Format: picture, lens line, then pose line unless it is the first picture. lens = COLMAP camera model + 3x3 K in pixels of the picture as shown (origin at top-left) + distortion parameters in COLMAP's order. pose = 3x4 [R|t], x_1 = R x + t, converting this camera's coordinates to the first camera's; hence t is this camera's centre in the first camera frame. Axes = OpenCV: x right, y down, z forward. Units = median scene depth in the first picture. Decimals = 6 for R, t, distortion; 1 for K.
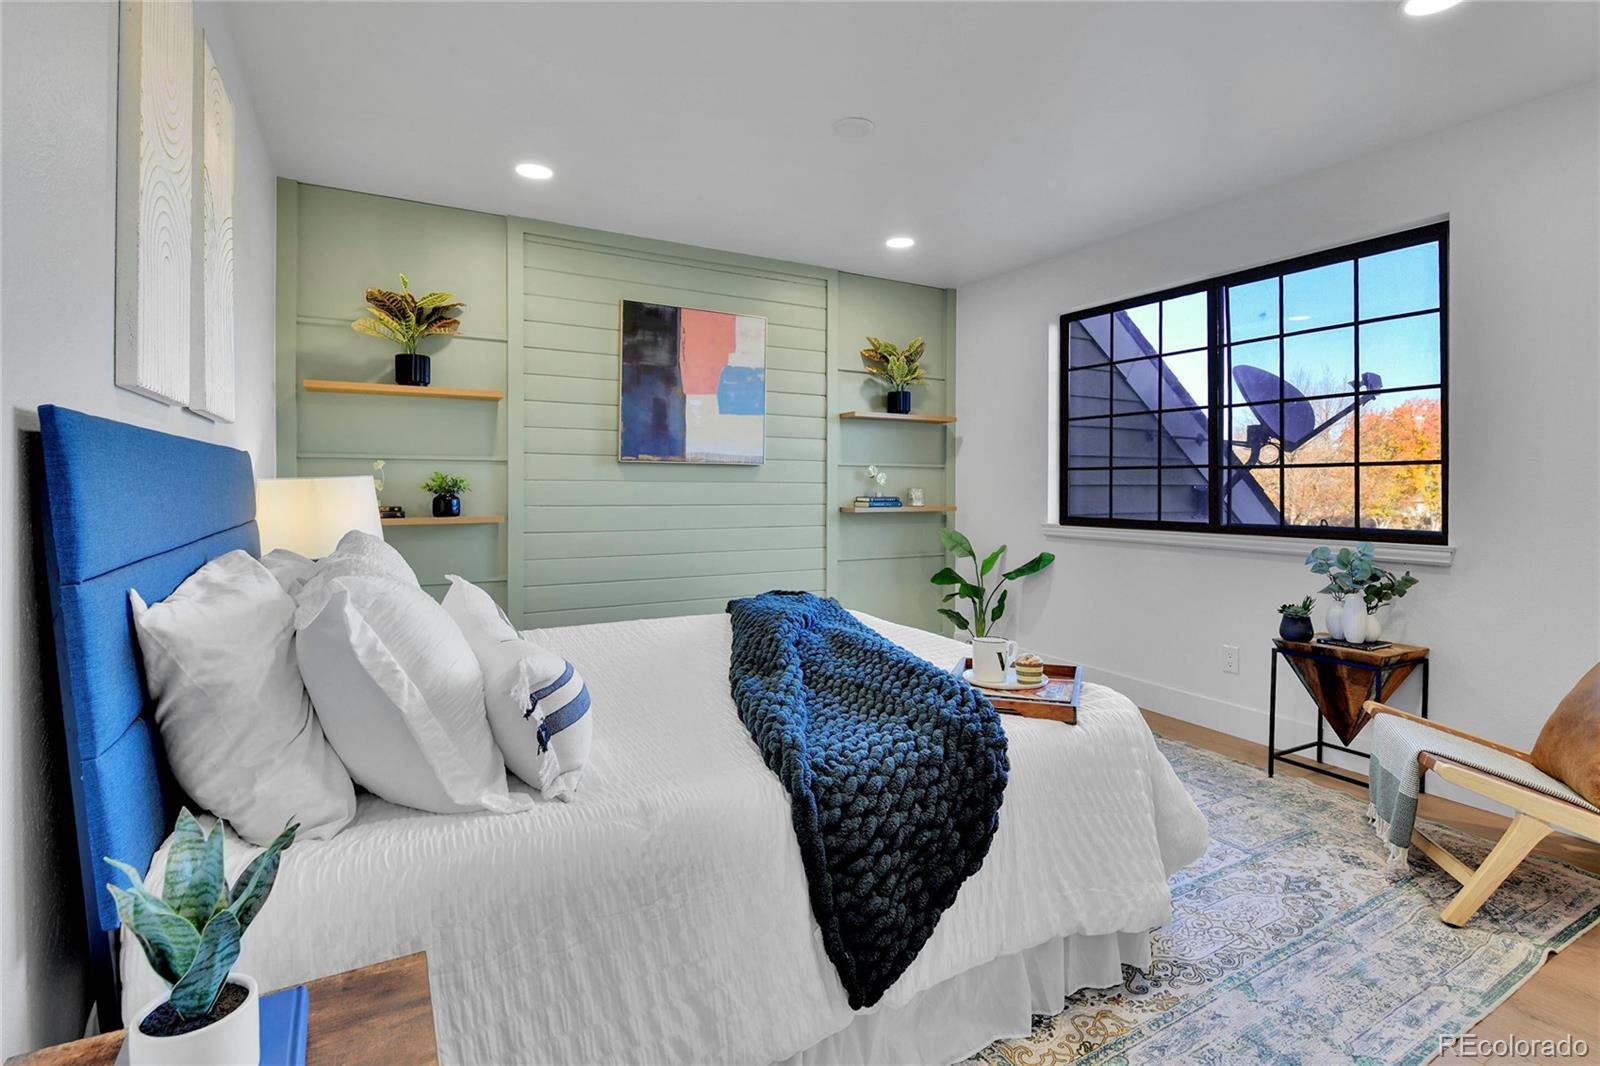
lens RADIAL K [[739.4, 0, 796.7], [0, 739.4, 490.2], [0, 0, 1]] dist [-0.001709, -0.000354]
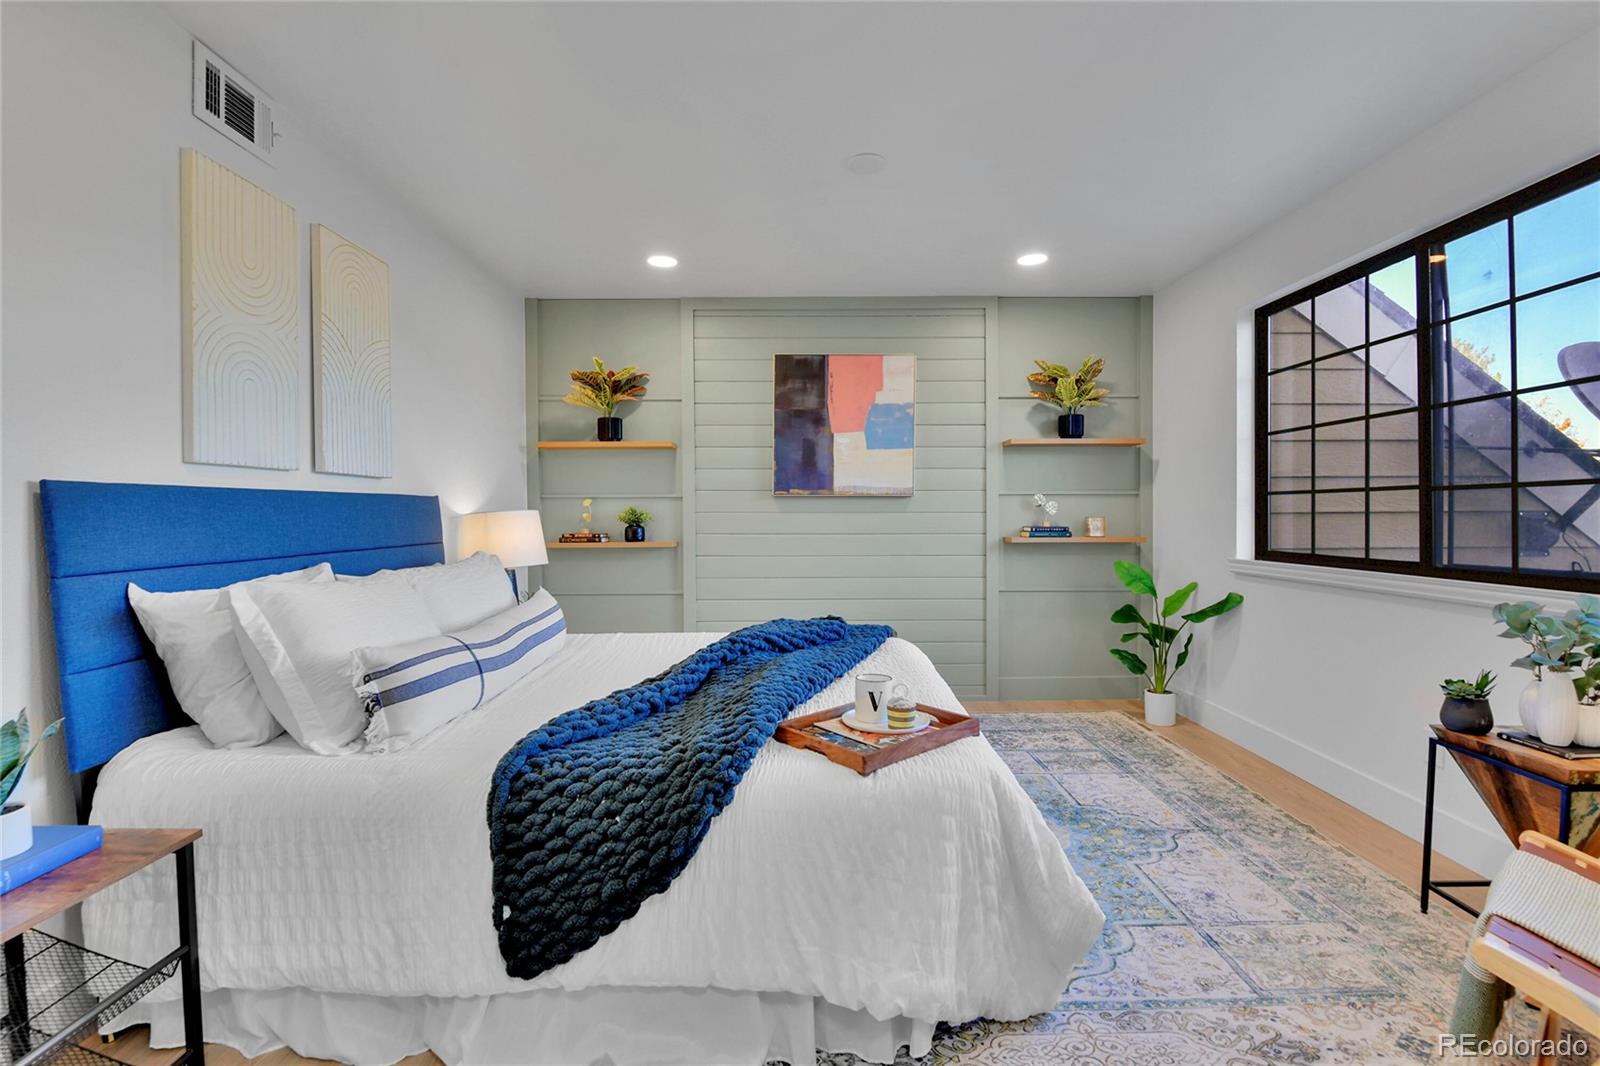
lens RADIAL K [[678.0, 0, 796.0], [0, 678.0, 522.4], [0, 0, 1]] dist [-0.000125, -0.008652]
pose [[0.878461, -0.001432, -0.477812, 0.291258], [0.004041, 0.999982, 0.004432, -0.001744], [0.477797, -0.005824, 0.878451, 0.088585]]
